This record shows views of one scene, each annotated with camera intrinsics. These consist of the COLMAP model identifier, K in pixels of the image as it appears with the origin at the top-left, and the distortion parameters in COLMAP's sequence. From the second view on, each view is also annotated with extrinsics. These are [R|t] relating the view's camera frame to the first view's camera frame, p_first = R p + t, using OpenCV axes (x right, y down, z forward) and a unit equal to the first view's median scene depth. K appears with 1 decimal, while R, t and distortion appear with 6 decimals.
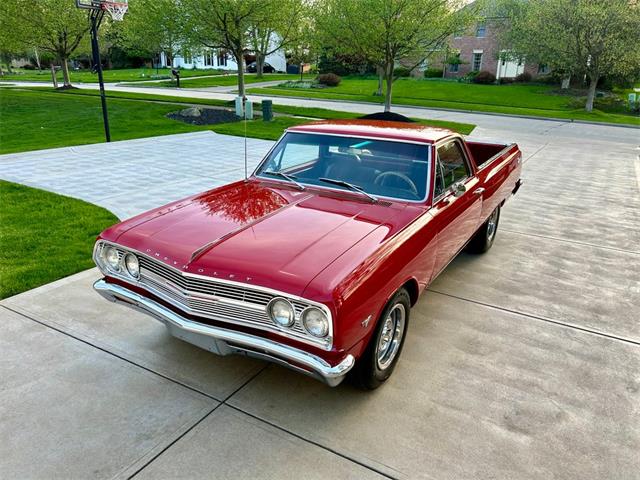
lens RADIAL K [[480.1, 0, 323.3], [0, 480.1, 240.3], [0, 0, 1]] dist [0.039976, -0.041913]
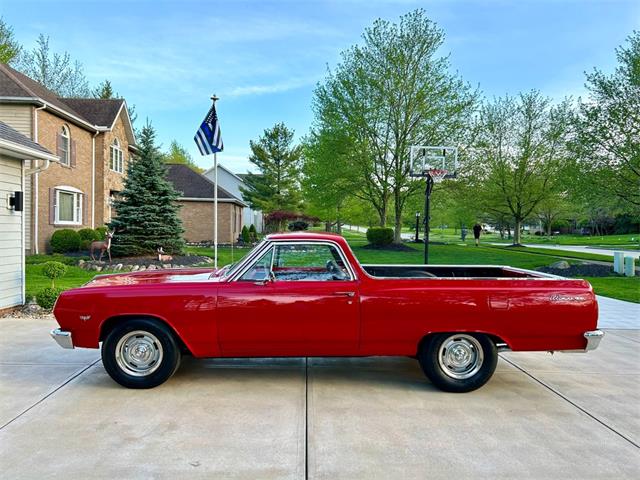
lens RADIAL K [[480.1, 0, 323.3], [0, 480.1, 240.3], [0, 0, 1]] dist [0.039976, -0.041913]
pose [[0.550762, 0.010429, -0.834597, 1.527754], [-0.283352, 0.942876, -0.175206, -0.022820], [0.785094, 0.332981, 0.522256, 0.513558]]
